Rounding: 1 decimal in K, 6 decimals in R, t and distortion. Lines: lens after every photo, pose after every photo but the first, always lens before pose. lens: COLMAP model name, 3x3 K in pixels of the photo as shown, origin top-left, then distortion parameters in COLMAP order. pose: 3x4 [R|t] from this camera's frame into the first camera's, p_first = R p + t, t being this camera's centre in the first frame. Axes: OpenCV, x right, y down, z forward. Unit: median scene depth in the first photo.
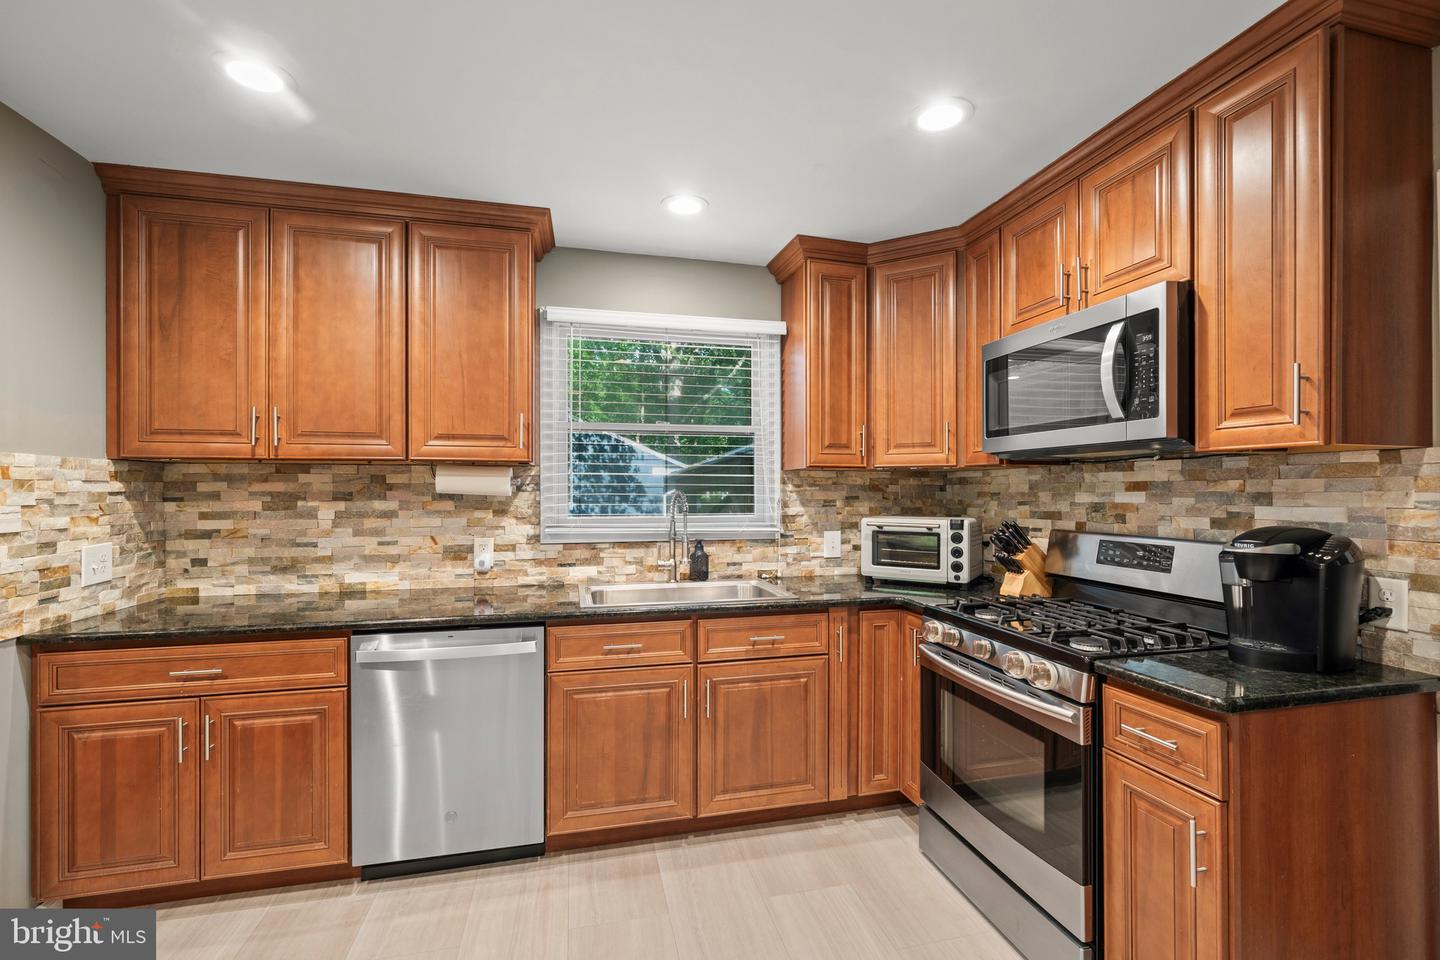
lens RADIAL K [[632.9, 0, 711.4], [0, 632.9, 489.2], [0, 0, 1]] dist [0.007667, -0.001153]
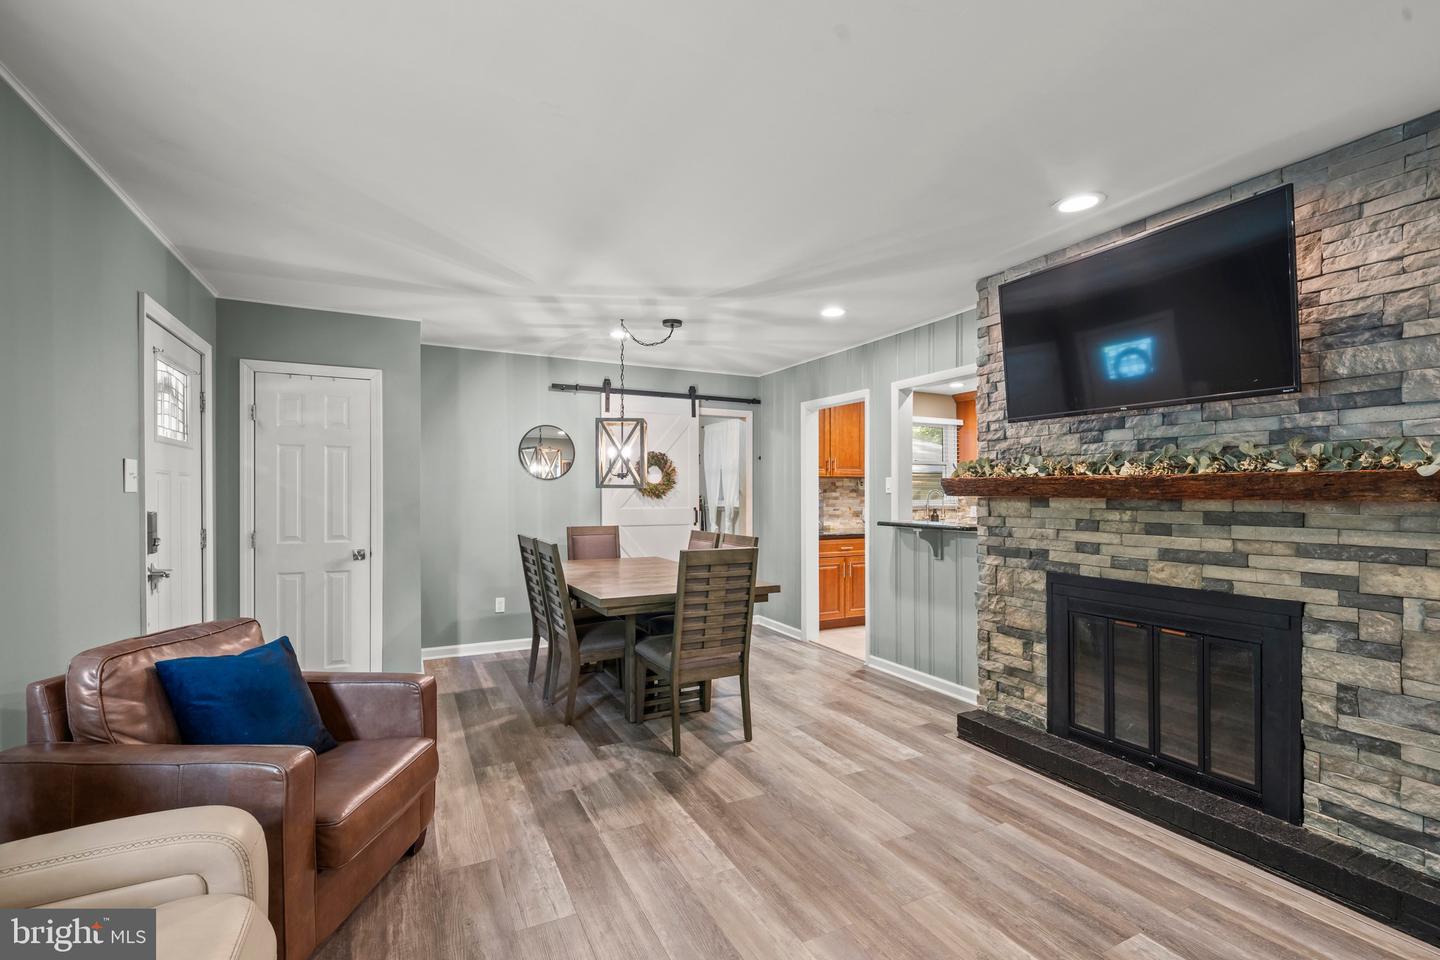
lens RADIAL K [[632.9, 0, 711.7], [0, 632.9, 492.4], [0, 0, 1]] dist [0.007667, -0.001153]
pose [[0.972024, 0.000733, 0.234882, -1.735320], [-0.000818, 1.000000, 0.000264, 0.018364], [-0.234881, -0.000449, 0.972024, -1.443949]]
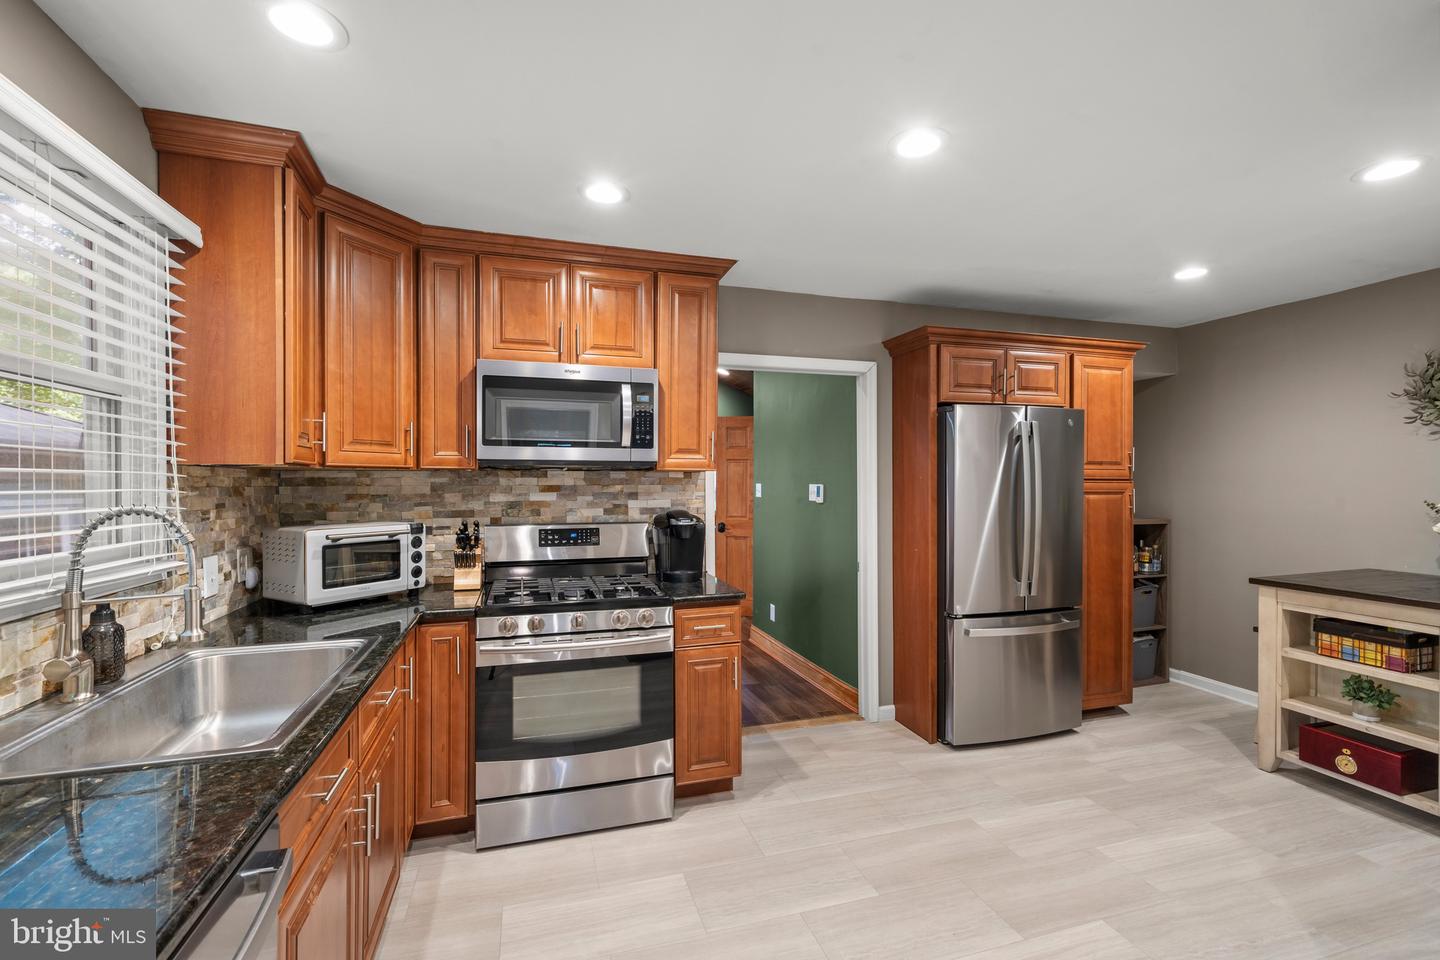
lens RADIAL K [[632.9, 0, 717.1], [0, 632.9, 485.8], [0, 0, 1]] dist [0.007667, -0.001153]
pose [[-0.082173, -0.006283, 0.996598, -0.663558], [-0.002292, 0.999979, 0.006116, -0.017968], [-0.996615, -0.001781, -0.082186, 0.659401]]
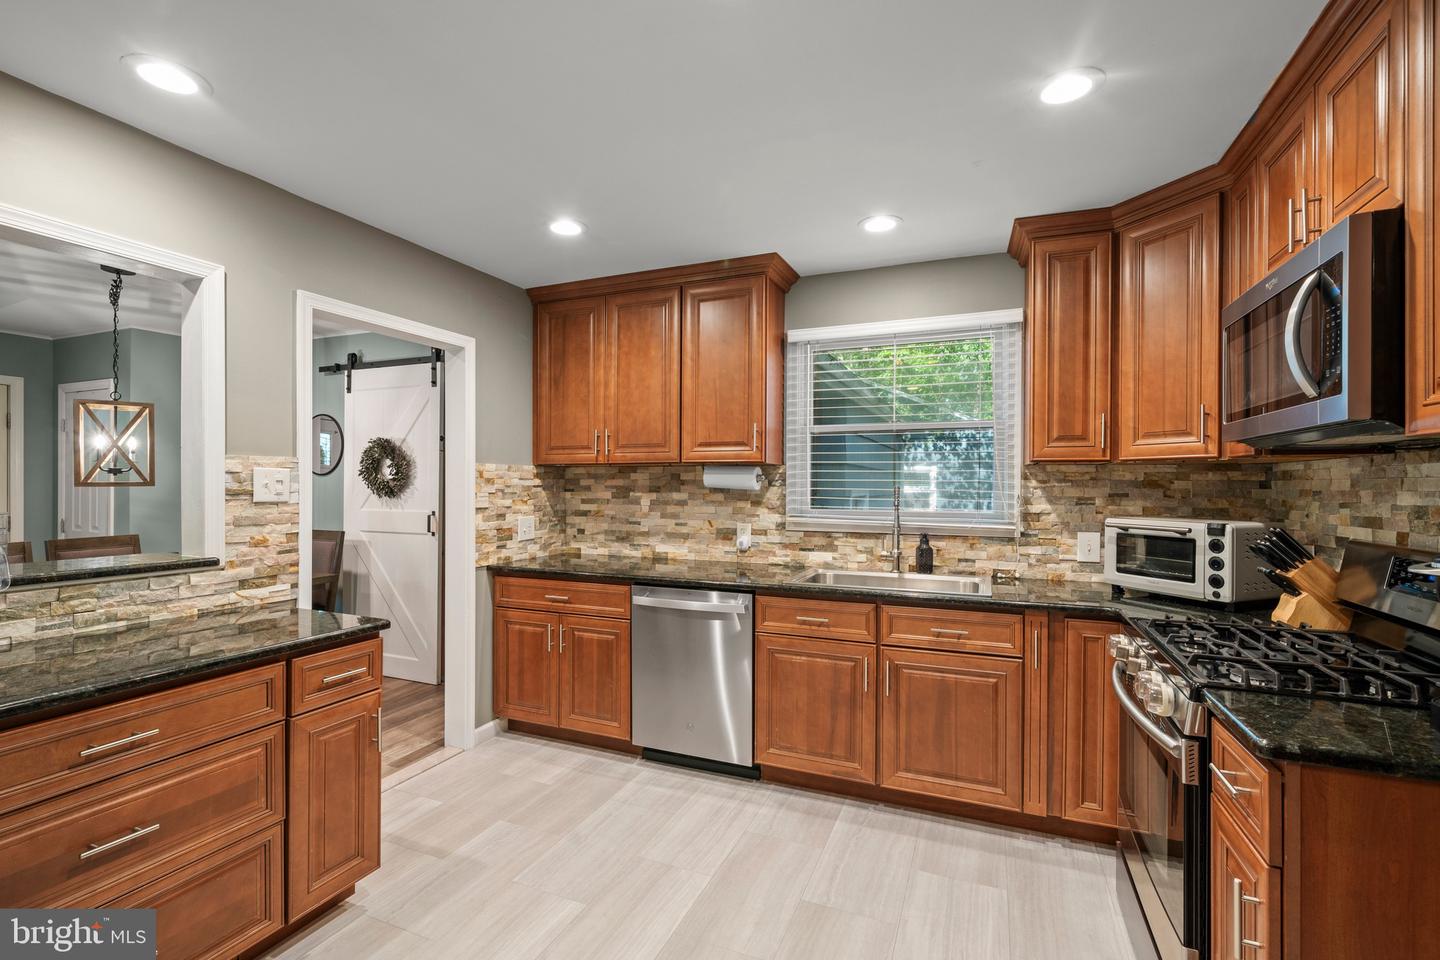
lens RADIAL K [[632.9, 0, 709.6], [0, 632.9, 485.3], [0, 0, 1]] dist [0.007667, -0.001153]
pose [[0.803536, 0.003966, -0.595243, 0.372772], [-0.003016, 0.999992, 0.002592, -0.001333], [0.595248, -0.000287, 0.803542, -0.048252]]
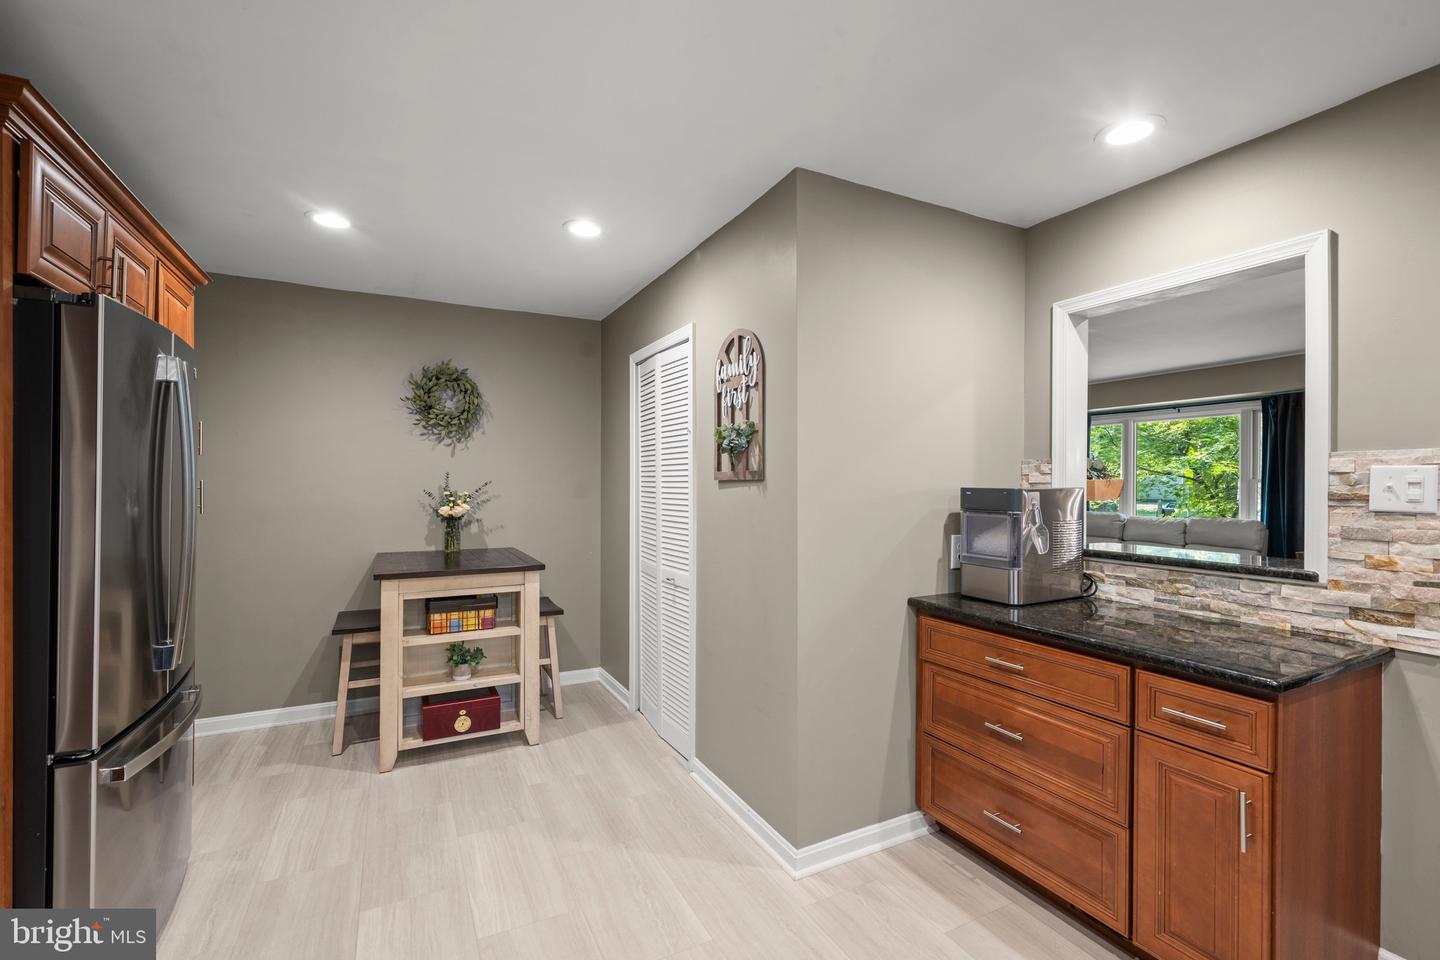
lens RADIAL K [[632.9, 0, 727.9], [0, 632.9, 483.1], [0, 0, 1]] dist [0.007667, -0.001153]
pose [[-0.964827, -0.003238, -0.262864, 0.172277], [-0.003039, 0.999995, -0.001165, -0.000315], [0.262867, -0.000326, -0.964832, 0.808832]]
